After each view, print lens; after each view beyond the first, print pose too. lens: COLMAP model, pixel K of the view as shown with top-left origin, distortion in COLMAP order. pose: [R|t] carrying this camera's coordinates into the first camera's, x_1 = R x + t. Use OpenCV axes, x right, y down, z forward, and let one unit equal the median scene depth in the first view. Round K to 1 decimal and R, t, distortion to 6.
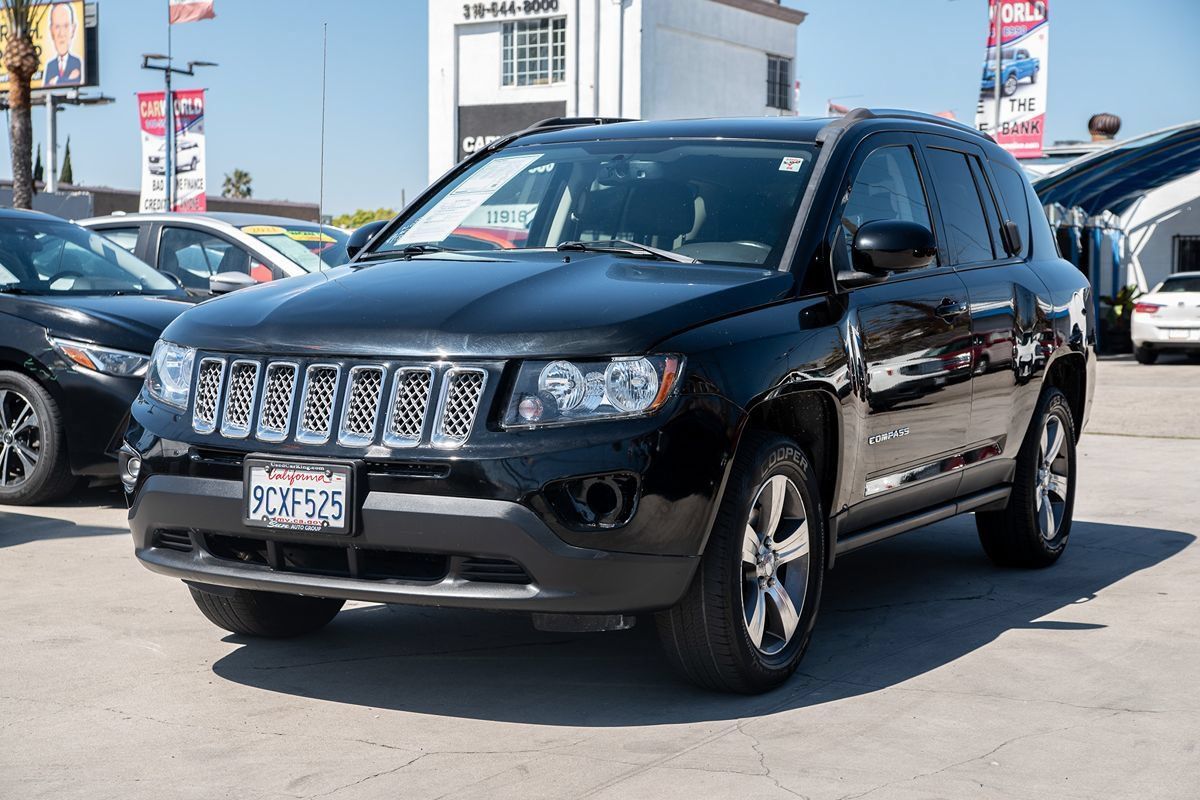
lens RADIAL K [[1996.3, 0, 594.6], [0, 1996.3, 399.4], [0, 0, 1]] dist [0.159494, 0.000000]
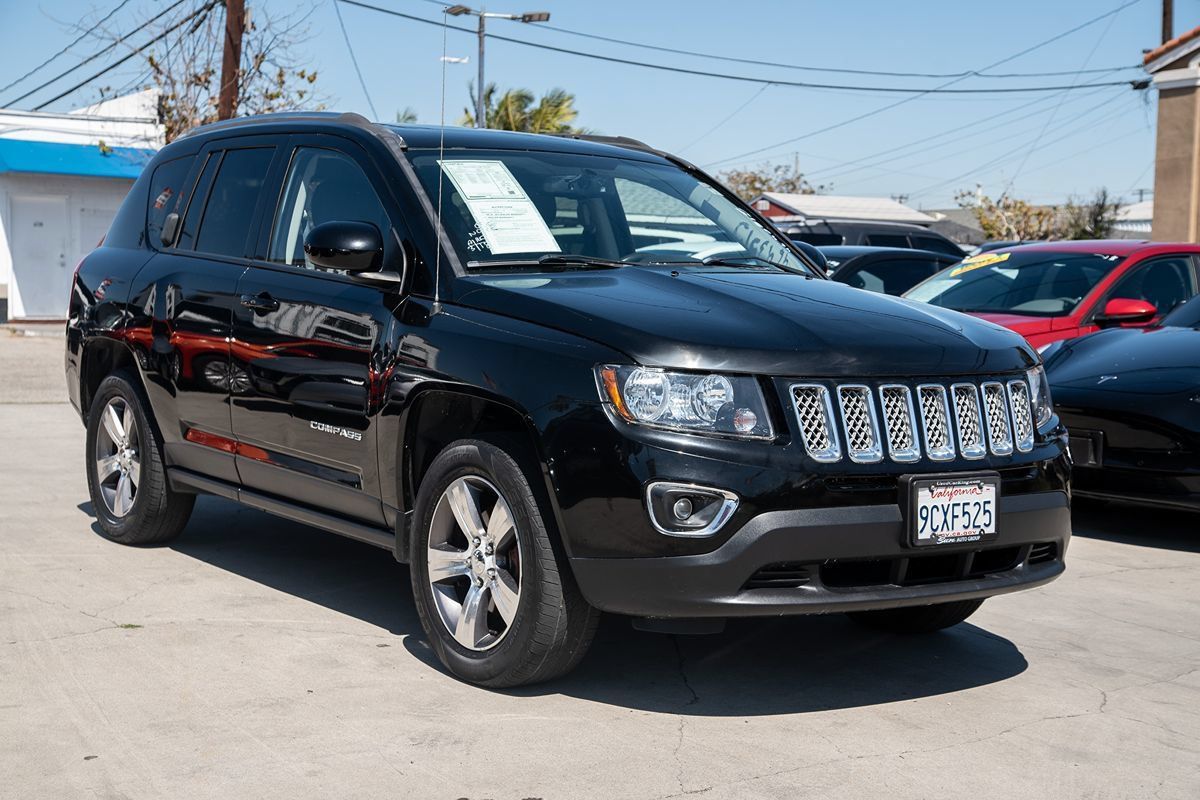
lens RADIAL K [[1722.4, 0, 599.1], [0, 1722.4, 399.9], [0, 0, 1]] dist [0.115347, 0.000000]
pose [[0.435830, -0.063506, 0.897786, -0.876781], [0.031022, 0.997975, 0.055534, -0.055577], [-0.899494, 0.003647, 0.436917, 0.647196]]
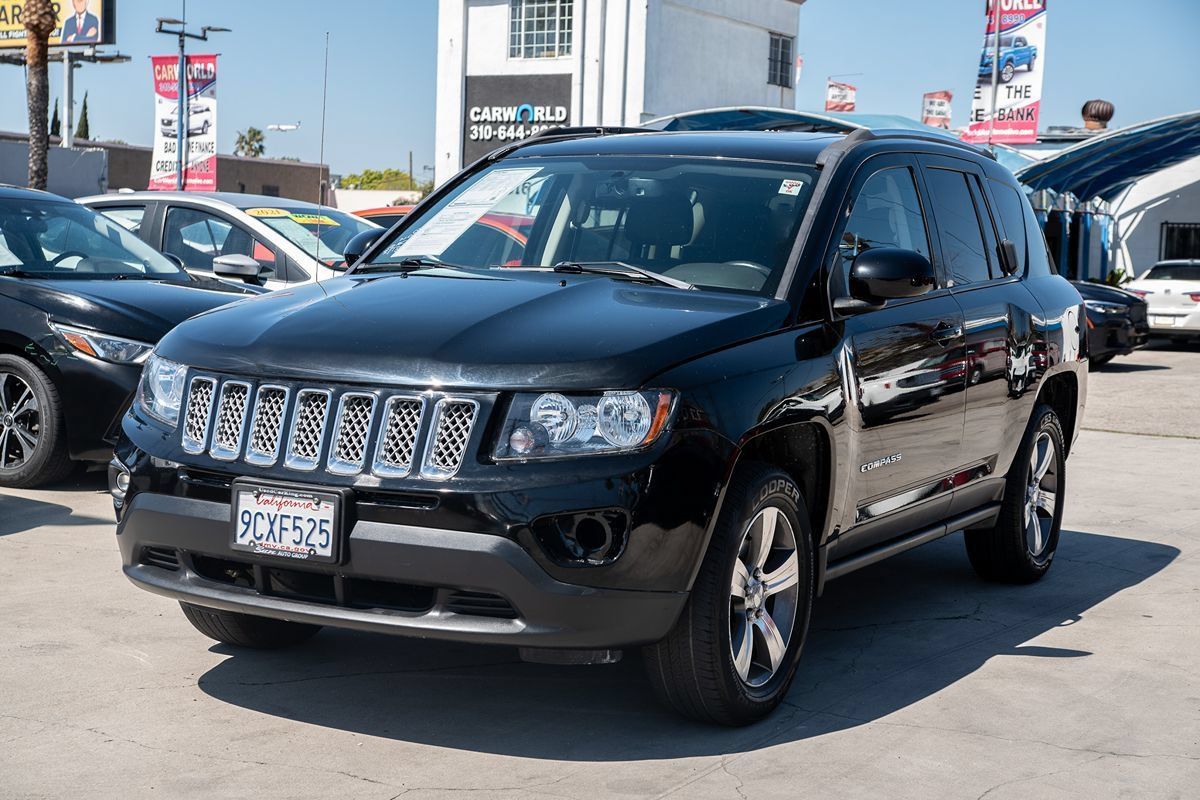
lens RADIAL K [[1939.6, 0, 594.7], [0, 1939.6, 402.4], [0, 0, 1]] dist [0.152461, 0.000000]
pose [[0.999674, 0.025470, 0.001504, 0.001840], [-0.025497, 0.999426, 0.022326, -0.030809], [-0.000935, -0.022357, 0.999750, 0.030215]]
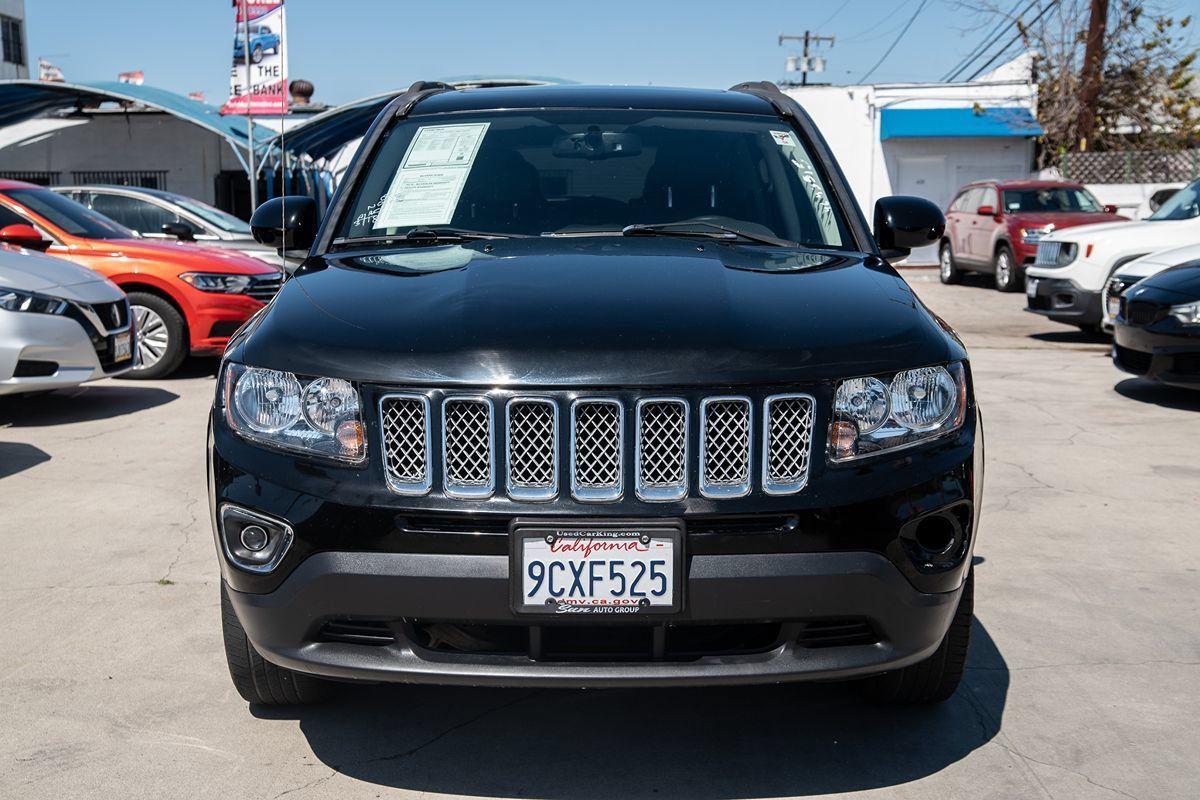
lens RADIAL K [[1496.4, 0, 606.8], [0, 1496.4, 405.6], [0, 0, 1]] dist [0.053257, 0.000000]
pose [[0.874625, -0.075854, 0.478829, -0.353837], [0.040255, 0.995636, 0.084196, -0.054978], [-0.483126, -0.054365, 0.873862, 0.410186]]
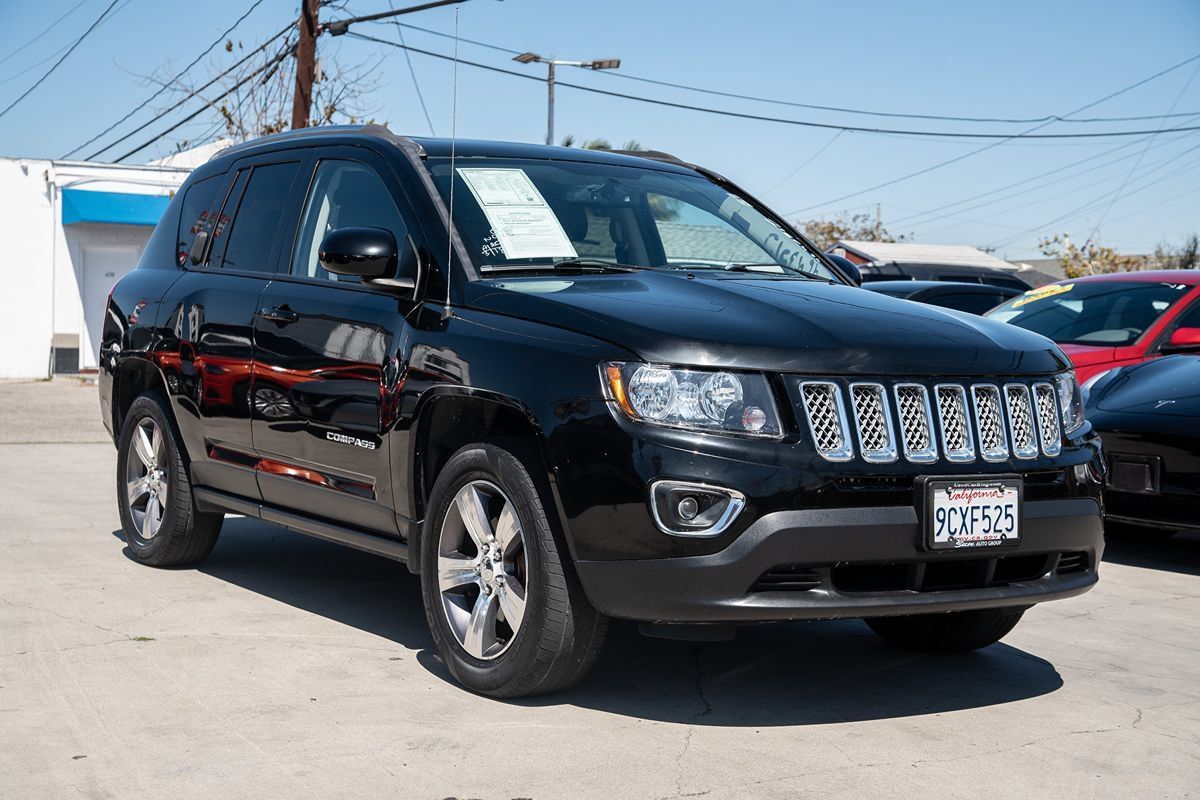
lens RADIAL K [[1748.8, 0, 601.0], [0, 1748.8, 401.9], [0, 0, 1]] dist [0.122080, 0.000000]
pose [[0.475779, -0.035327, 0.878855, -0.857850], [0.033129, 0.999204, 0.022230, -0.029016], [-0.878941, 0.018539, 0.476571, 0.621713]]
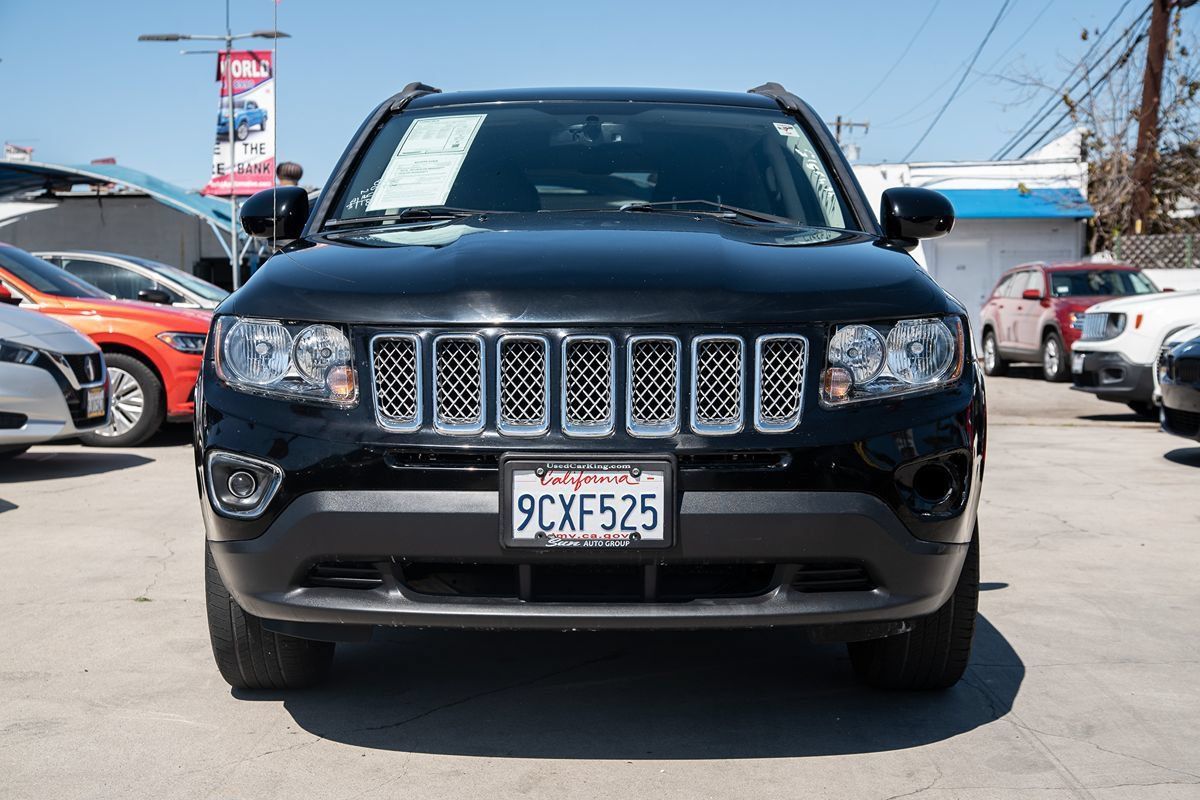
lens RADIAL K [[1656.9, 0, 607.4], [0, 1656.9, 407.3], [0, 0, 1]] dist [0.082198, 0.000000]
pose [[0.878803, -0.038915, 0.475595, -0.375444], [0.039141, 0.999189, 0.009434, 0.004036], [-0.475577, 0.010324, 0.879614, 0.359518]]
